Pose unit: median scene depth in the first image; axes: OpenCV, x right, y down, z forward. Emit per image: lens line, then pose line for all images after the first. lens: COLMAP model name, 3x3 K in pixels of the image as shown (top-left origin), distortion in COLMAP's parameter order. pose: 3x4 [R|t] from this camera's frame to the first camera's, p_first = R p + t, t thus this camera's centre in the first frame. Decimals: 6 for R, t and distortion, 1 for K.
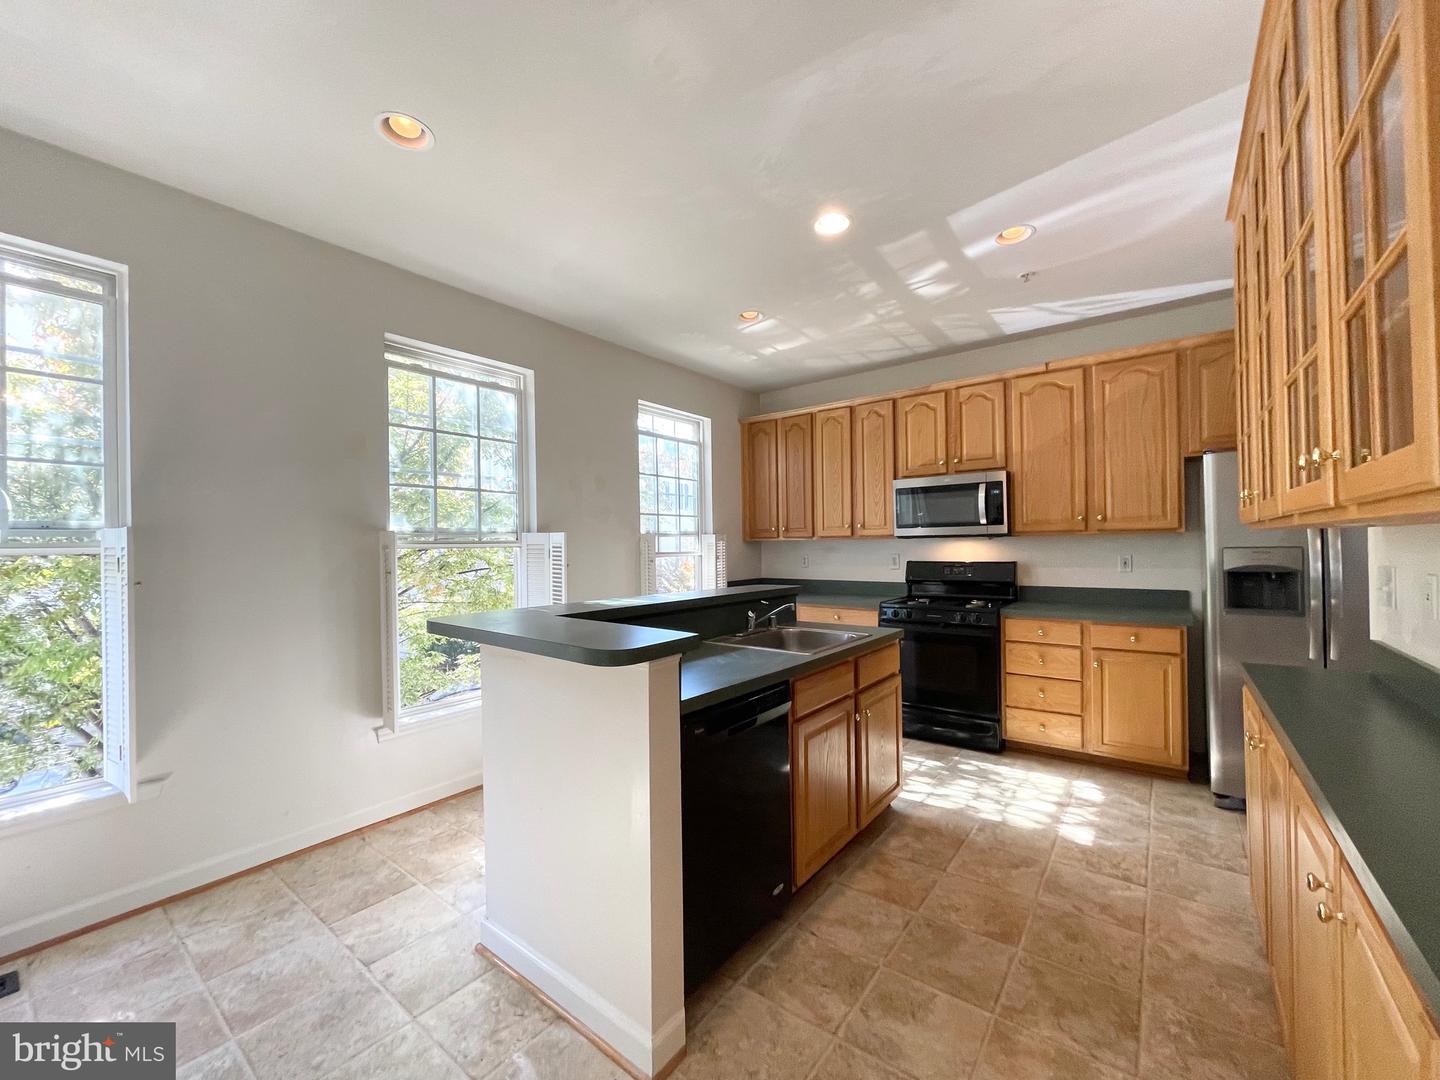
lens RADIAL K [[577.4, 0, 721.4], [0, 577.4, 543.4], [0, 0, 1]] dist [-0.000537, -0.000162]
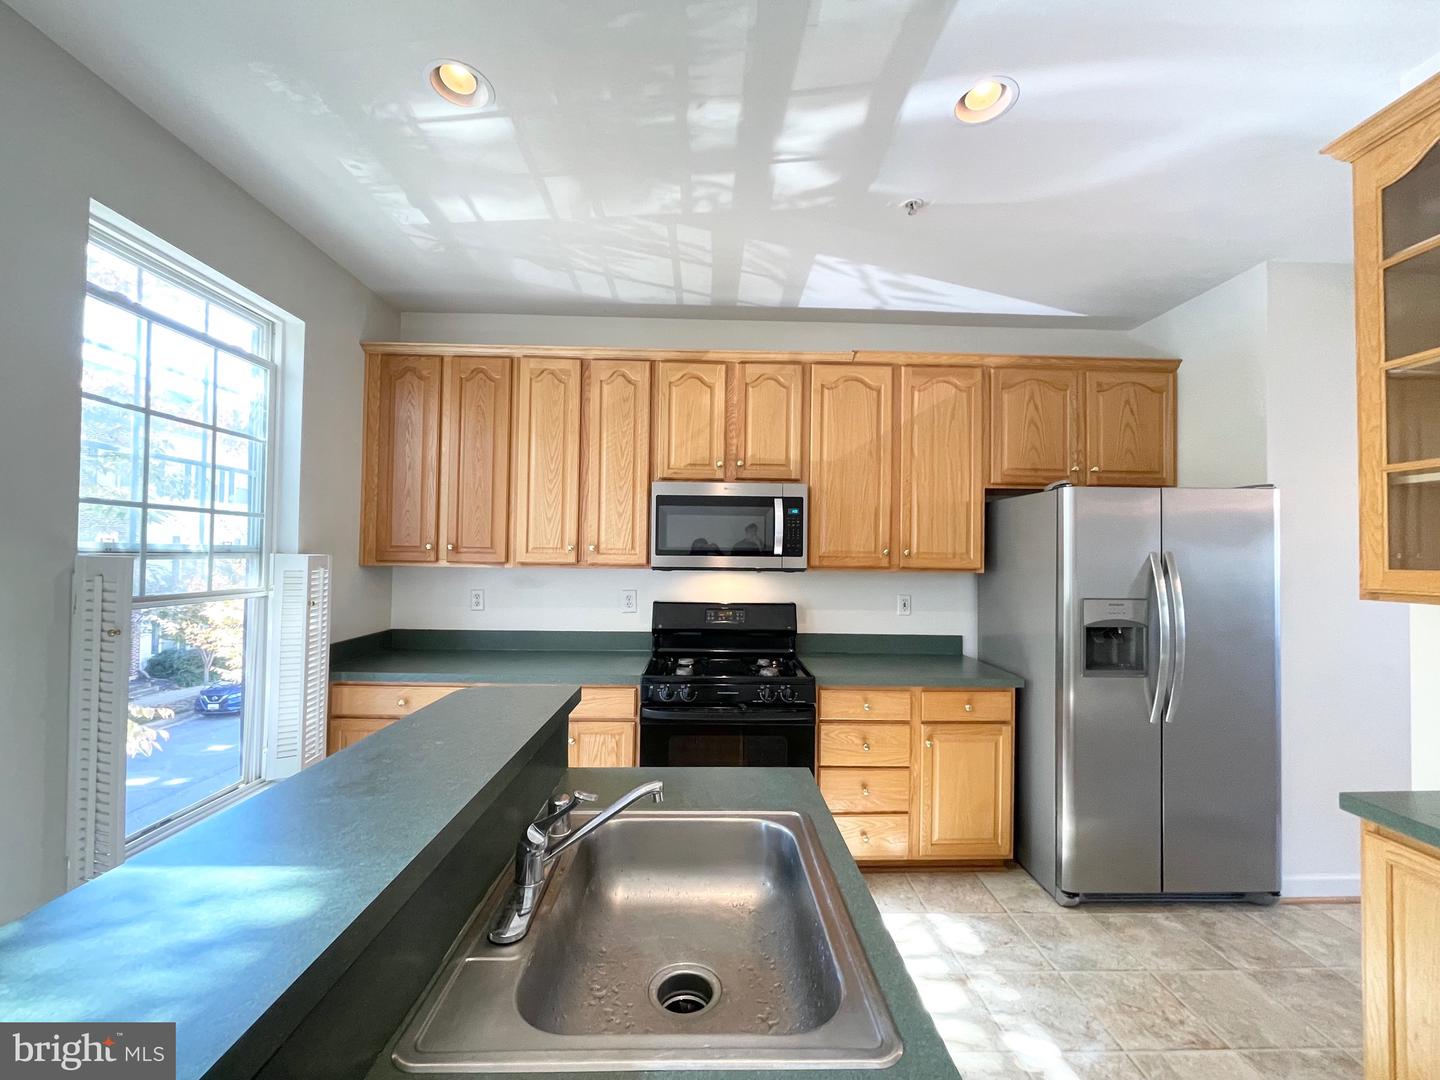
lens RADIAL K [[577.4, 0, 721.4], [0, 577.4, 543.4], [0, 0, 1]] dist [-0.000537, -0.000162]
pose [[0.775800, 0.037999, 0.629833, -0.056339], [-0.027176, 0.999271, -0.026813, -0.026178], [-0.630393, 0.003685, 0.776267, 0.483619]]
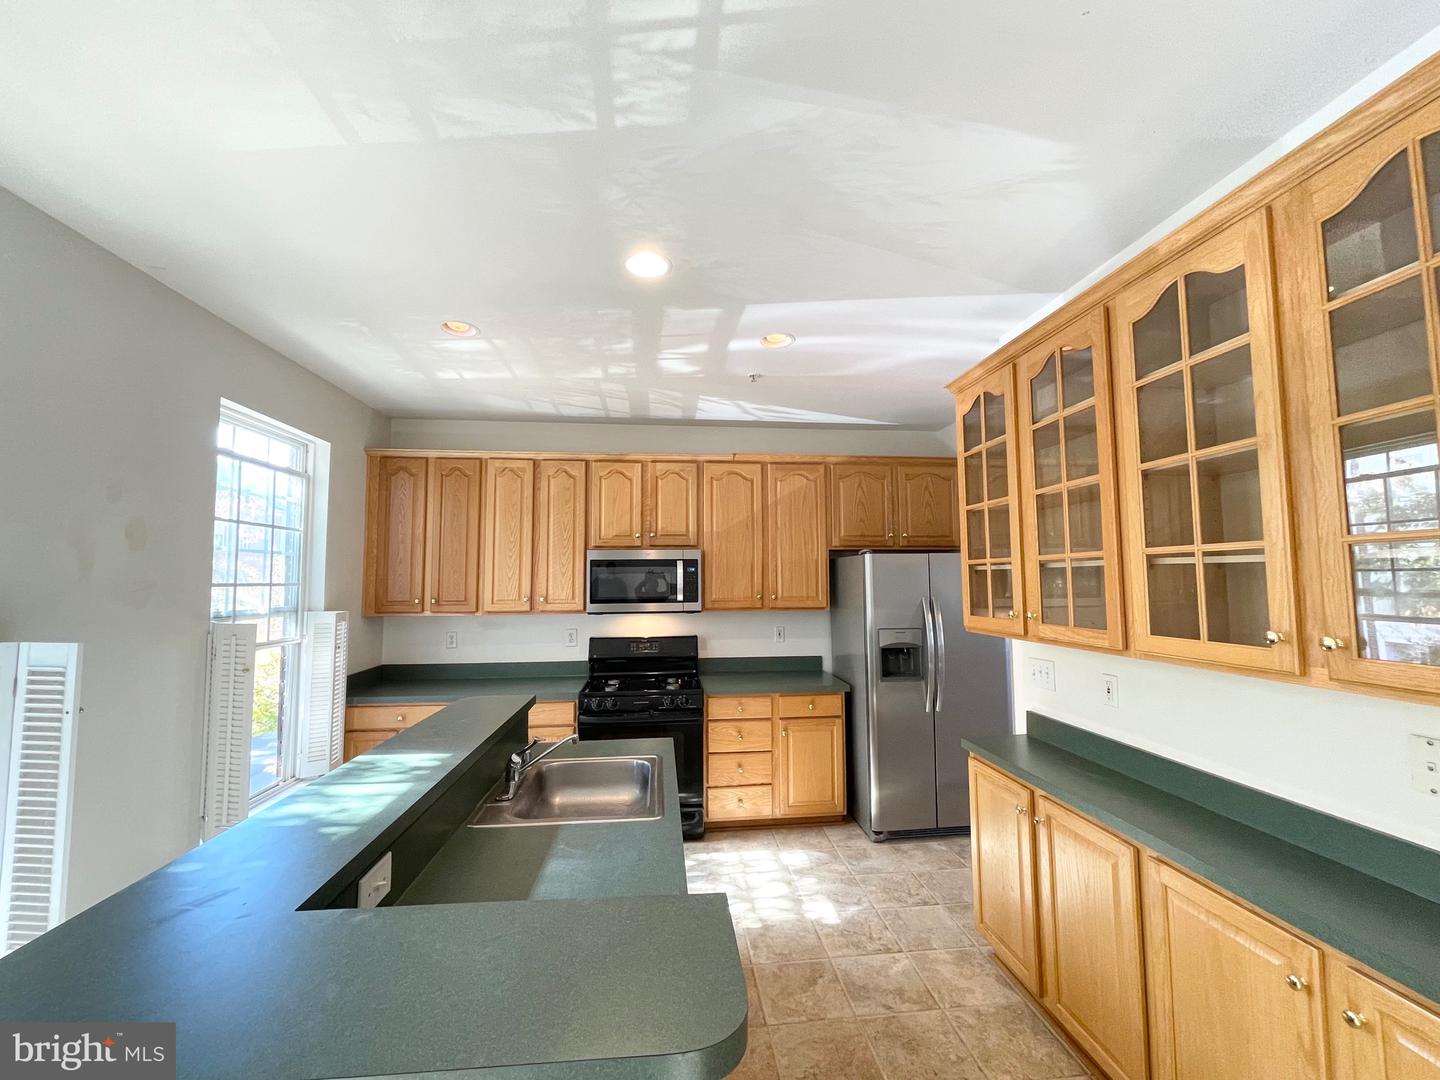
lens RADIAL K [[581.3, 0, 724.3], [0, 581.3, 539.2], [0, 0, 1]] dist [0.002989, 0.000100]
pose [[0.721138, 0.060163, 0.690174, -0.190714], [-0.006864, 0.996794, -0.079720, -0.060628], [-0.692757, 0.052752, 0.719239, 0.218343]]
